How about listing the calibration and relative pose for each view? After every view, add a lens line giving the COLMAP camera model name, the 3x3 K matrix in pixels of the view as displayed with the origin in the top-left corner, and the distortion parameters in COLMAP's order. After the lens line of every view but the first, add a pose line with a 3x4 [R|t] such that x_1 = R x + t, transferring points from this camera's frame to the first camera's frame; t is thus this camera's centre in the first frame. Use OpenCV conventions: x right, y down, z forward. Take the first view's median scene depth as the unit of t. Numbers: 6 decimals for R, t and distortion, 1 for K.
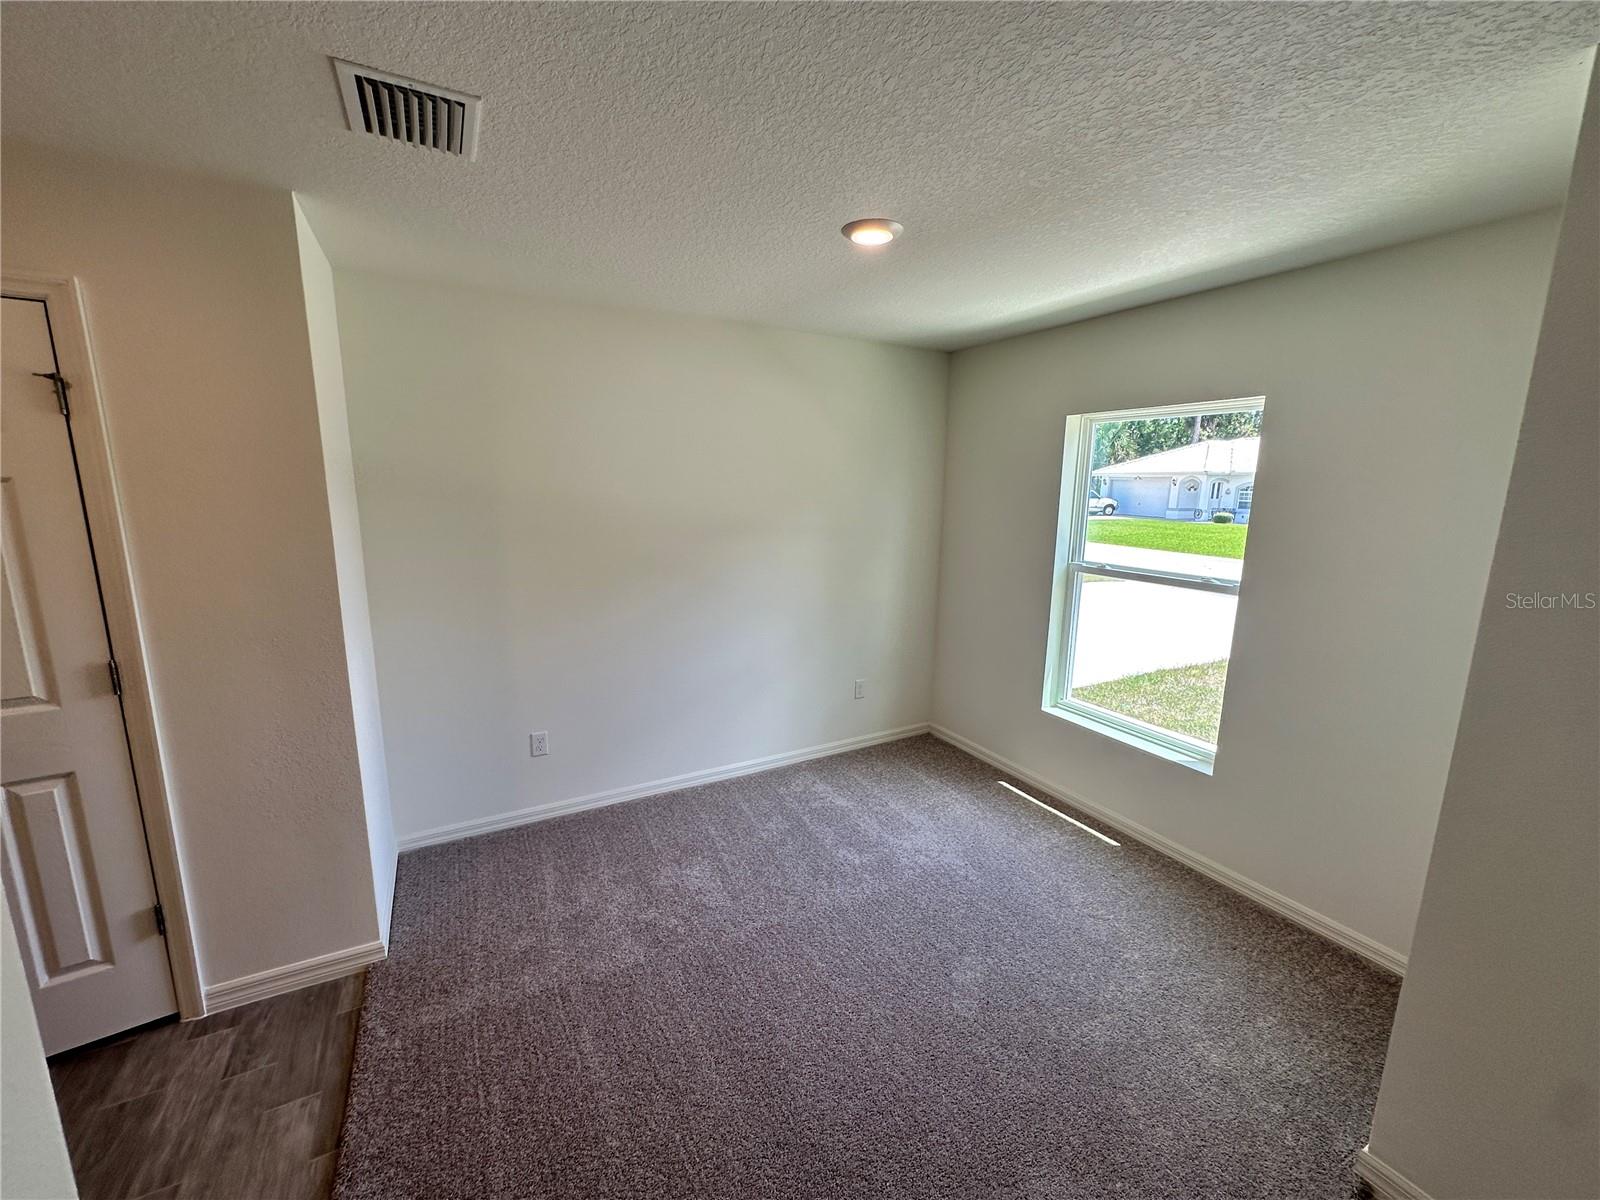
lens RADIAL K [[644.7, 0, 793.8], [0, 644.7, 602.3], [0, 0, 1]] dist [0.000791, 0.000040]
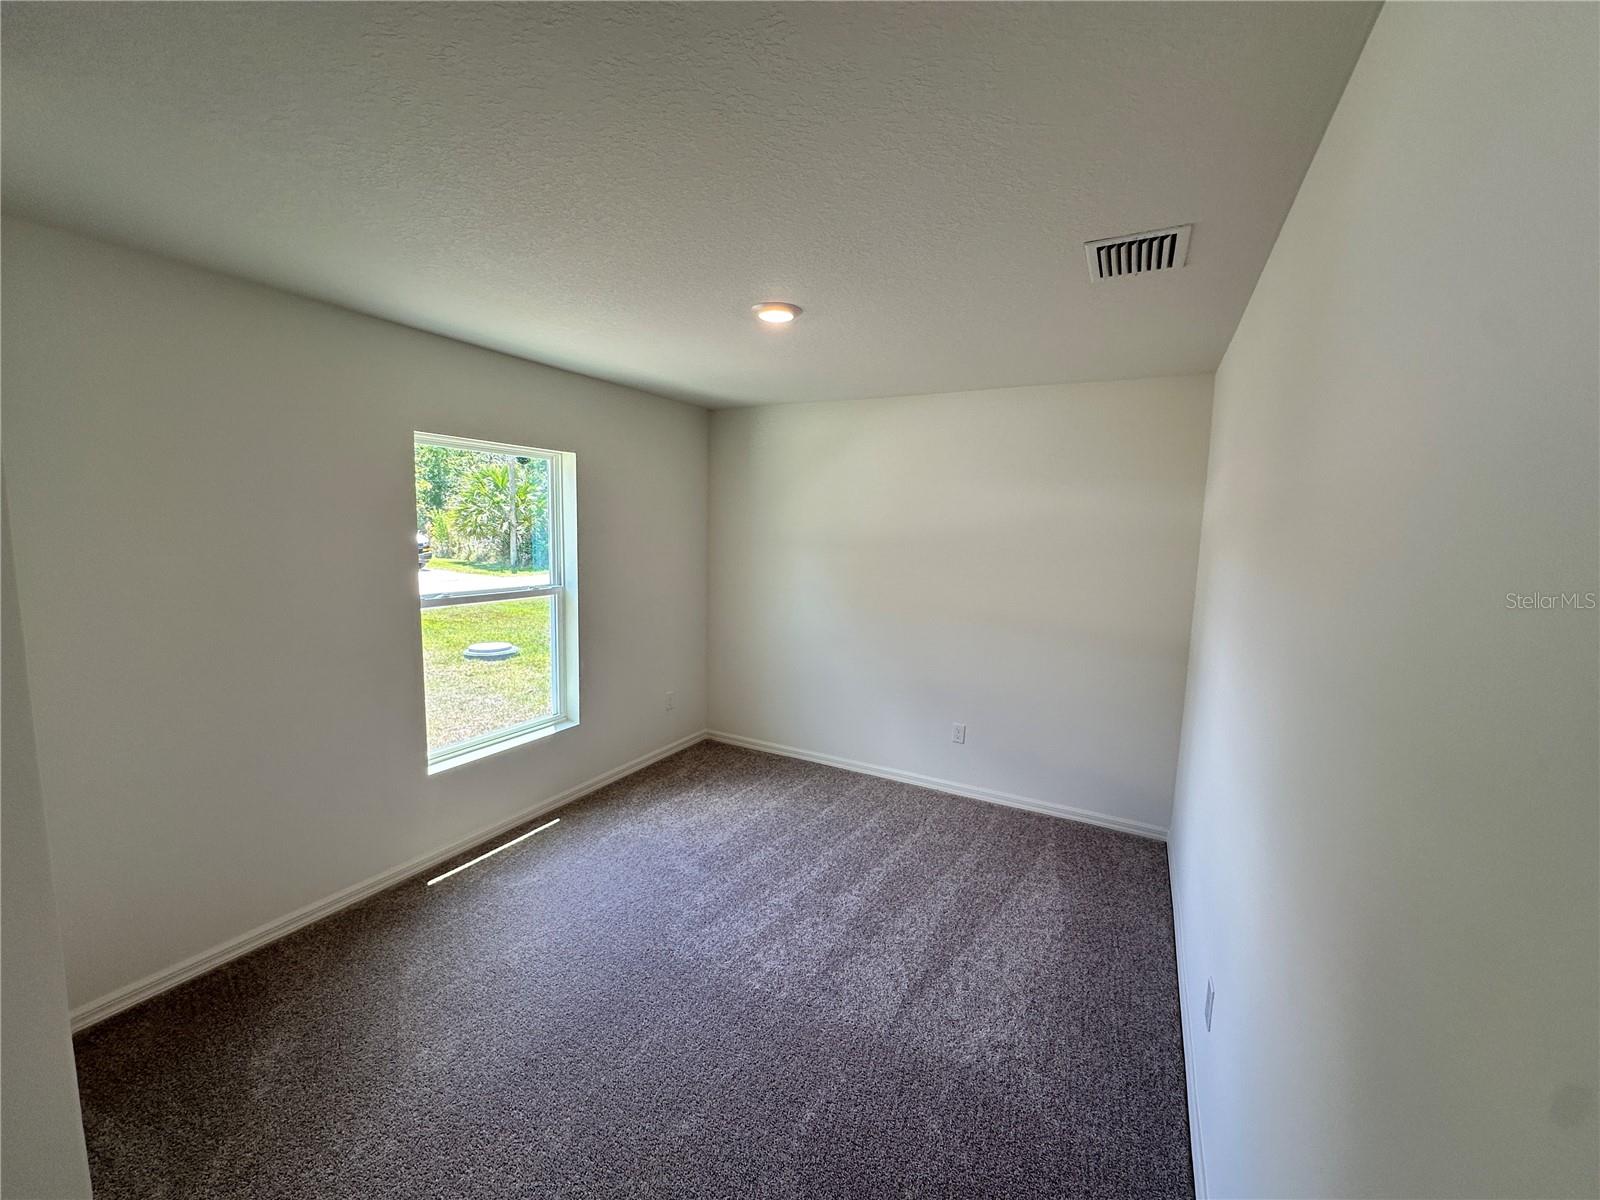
lens RADIAL K [[644.7, 0, 793.8], [0, 644.7, 602.3], [0, 0, 1]] dist [0.000791, 0.000040]
pose [[-0.538089, -0.106590, 0.836122, -0.574445], [0.143706, 0.965847, 0.215610, -0.170076], [-0.830547, 0.236173, -0.504394, 0.995225]]
